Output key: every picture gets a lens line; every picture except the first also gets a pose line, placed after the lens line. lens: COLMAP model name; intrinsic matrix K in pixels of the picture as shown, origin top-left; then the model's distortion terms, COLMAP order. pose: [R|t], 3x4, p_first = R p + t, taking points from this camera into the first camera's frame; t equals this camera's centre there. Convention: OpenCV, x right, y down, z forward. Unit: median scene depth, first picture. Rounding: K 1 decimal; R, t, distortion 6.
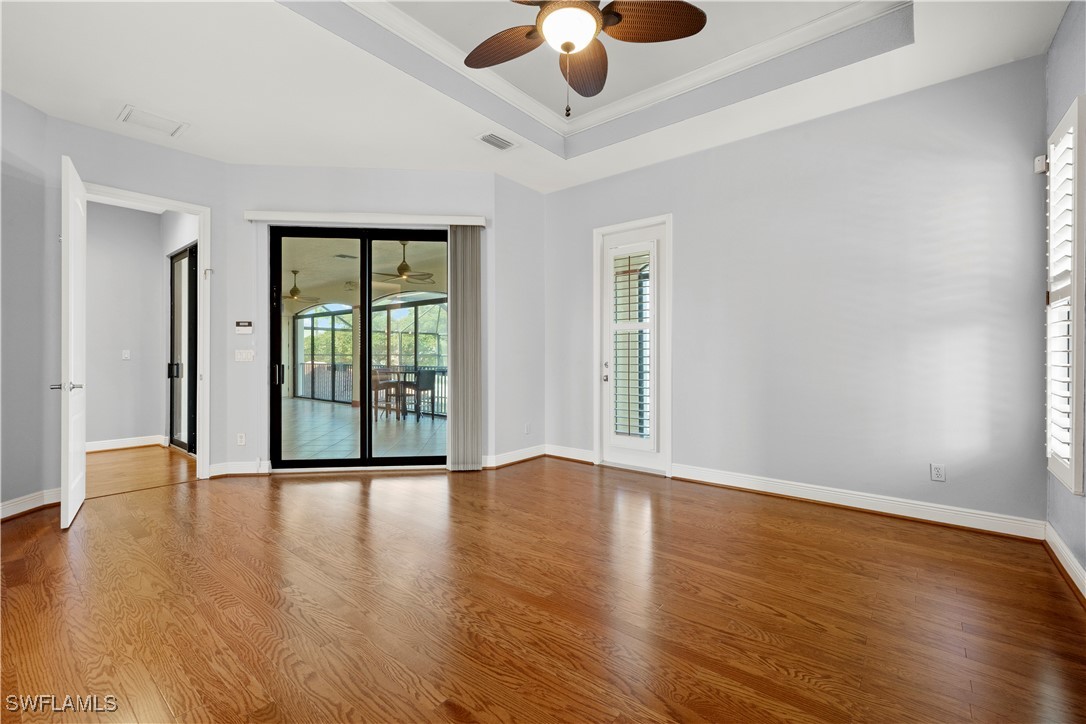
lens RADIAL K [[459.3, 0, 536.8], [0, 459.3, 356.2], [0, 0, 1]] dist [0.002159, 0.000280]
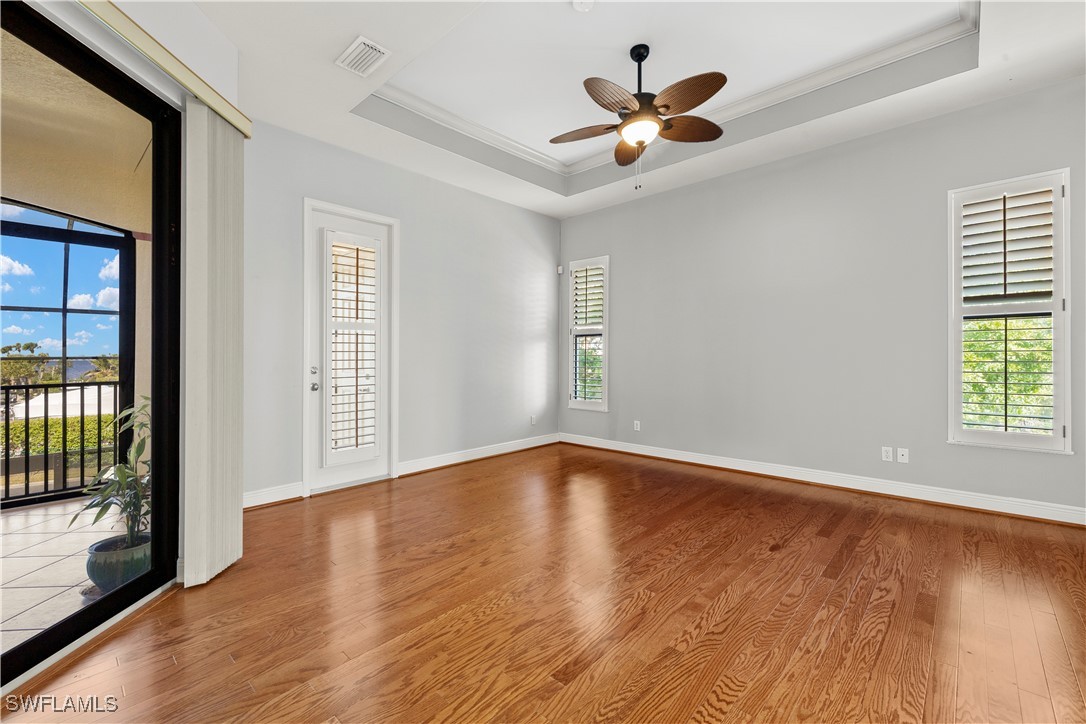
lens RADIAL K [[459.3, 0, 537.4], [0, 459.3, 358.9], [0, 0, 1]] dist [0.002159, 0.000280]
pose [[0.065592, -0.002914, 0.997842, -1.656671], [0.007313, 0.999970, 0.002440, 0.000075], [-0.997820, 0.007137, 0.065611, 1.454719]]
